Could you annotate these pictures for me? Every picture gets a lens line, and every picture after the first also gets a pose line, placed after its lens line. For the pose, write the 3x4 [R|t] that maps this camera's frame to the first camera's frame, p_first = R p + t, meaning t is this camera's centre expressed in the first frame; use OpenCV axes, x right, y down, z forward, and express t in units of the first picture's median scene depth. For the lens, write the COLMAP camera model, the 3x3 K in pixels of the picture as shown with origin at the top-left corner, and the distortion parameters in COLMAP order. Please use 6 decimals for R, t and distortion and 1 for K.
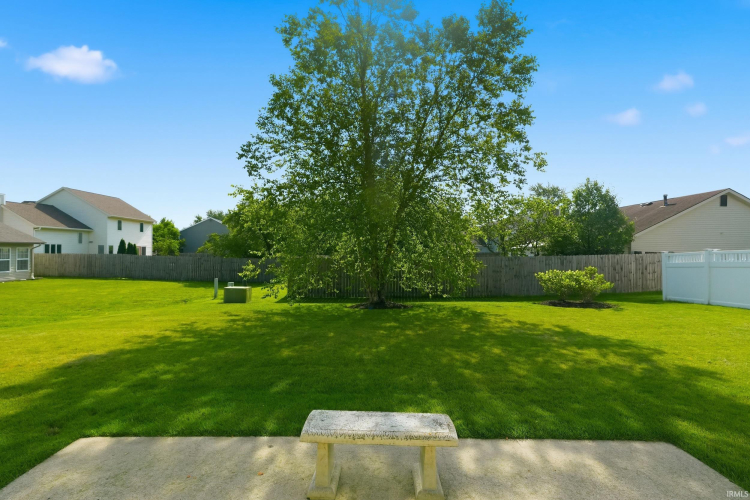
lens RADIAL K [[344.8, 0, 375.0], [0, 344.8, 250.0], [0, 0, 1]] dist [-0.014112, -0.000139]
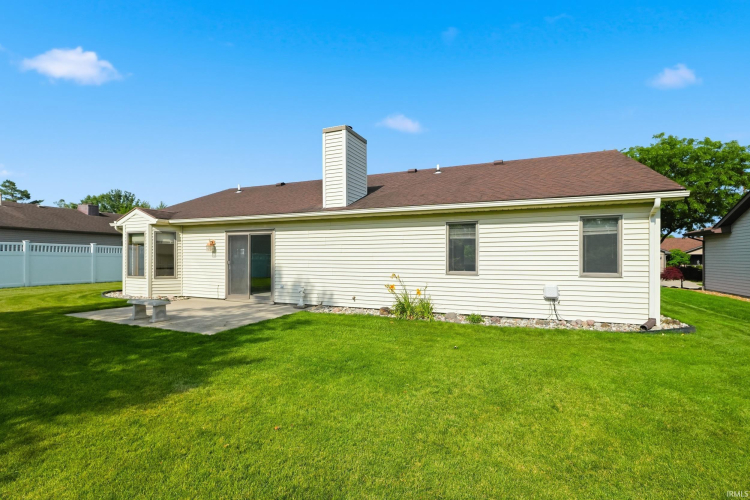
lens RADIAL K [[354.0, 0, 375.4], [0, 354.0, 260.0], [0, 0, 1]] dist [-0.004279, -0.000249]
pose [[-0.911926, -0.022929, 0.409714, -2.800194], [-0.019407, 0.999730, 0.012753, 0.025893], [-0.409896, 0.003679, -0.912125, 2.682382]]
